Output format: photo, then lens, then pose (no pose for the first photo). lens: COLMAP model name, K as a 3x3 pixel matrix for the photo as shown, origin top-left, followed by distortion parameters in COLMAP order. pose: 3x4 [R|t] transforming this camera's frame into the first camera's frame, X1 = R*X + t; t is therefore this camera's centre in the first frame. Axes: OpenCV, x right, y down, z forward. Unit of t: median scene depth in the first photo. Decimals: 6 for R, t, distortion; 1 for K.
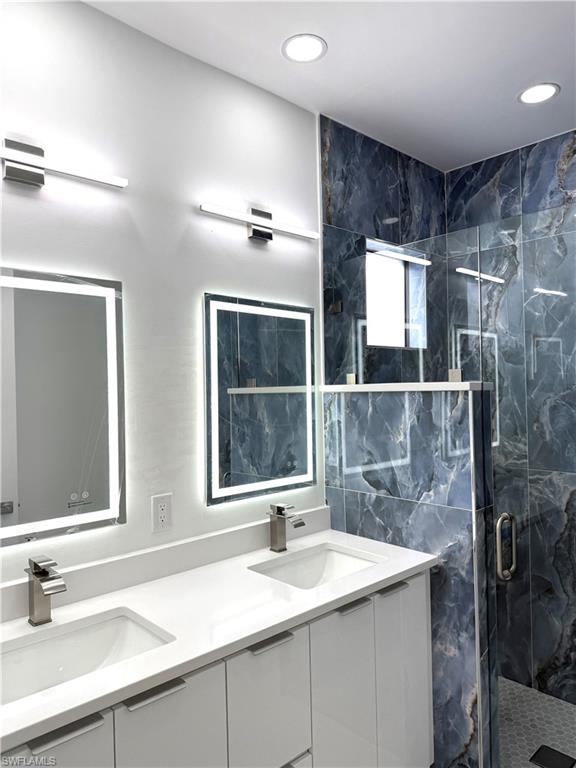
lens RADIAL K [[537.9, 0, 288.0], [0, 537.9, 384.0], [0, 0, 1]] dist [0.054324, -0.084670]
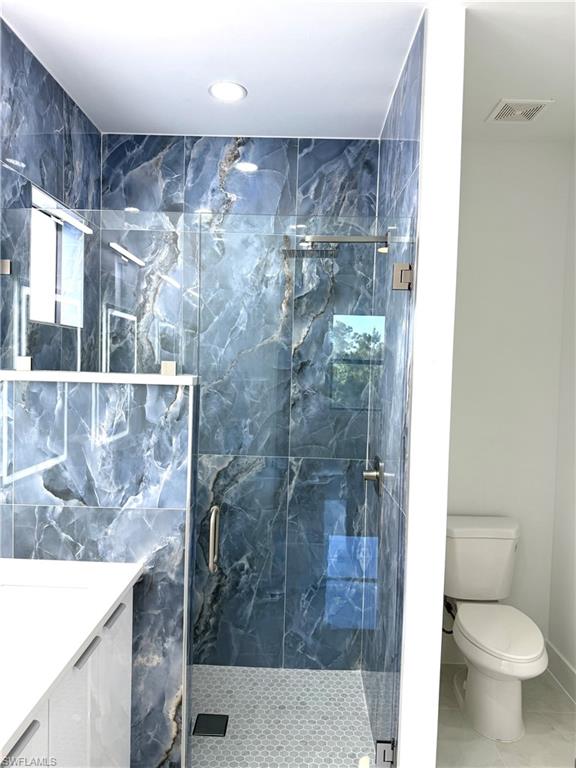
lens RADIAL K [[537.9, 0, 288.0], [0, 537.9, 384.0], [0, 0, 1]] dist [0.054324, -0.084670]
pose [[0.696682, 0.009964, 0.717310, -0.191736], [-0.046638, 0.998417, 0.031428, -0.023676], [-0.715862, -0.055349, 0.696045, 0.182252]]
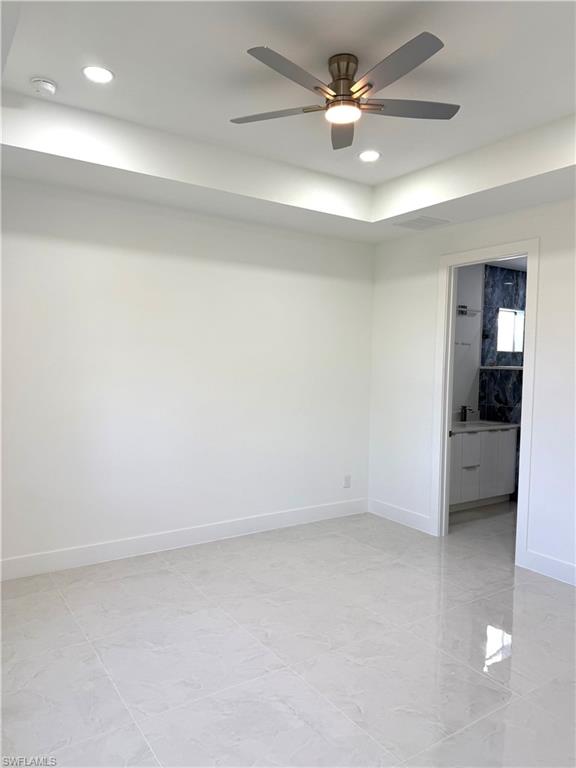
lens RADIAL K [[537.9, 0, 288.0], [0, 537.9, 384.0], [0, 0, 1]] dist [0.054324, -0.084670]
pose [[0.986177, 0.049244, -0.158205, -0.484268], [-0.040184, 0.997391, 0.059968, -0.034646], [0.160746, -0.052782, 0.985584, -1.967188]]
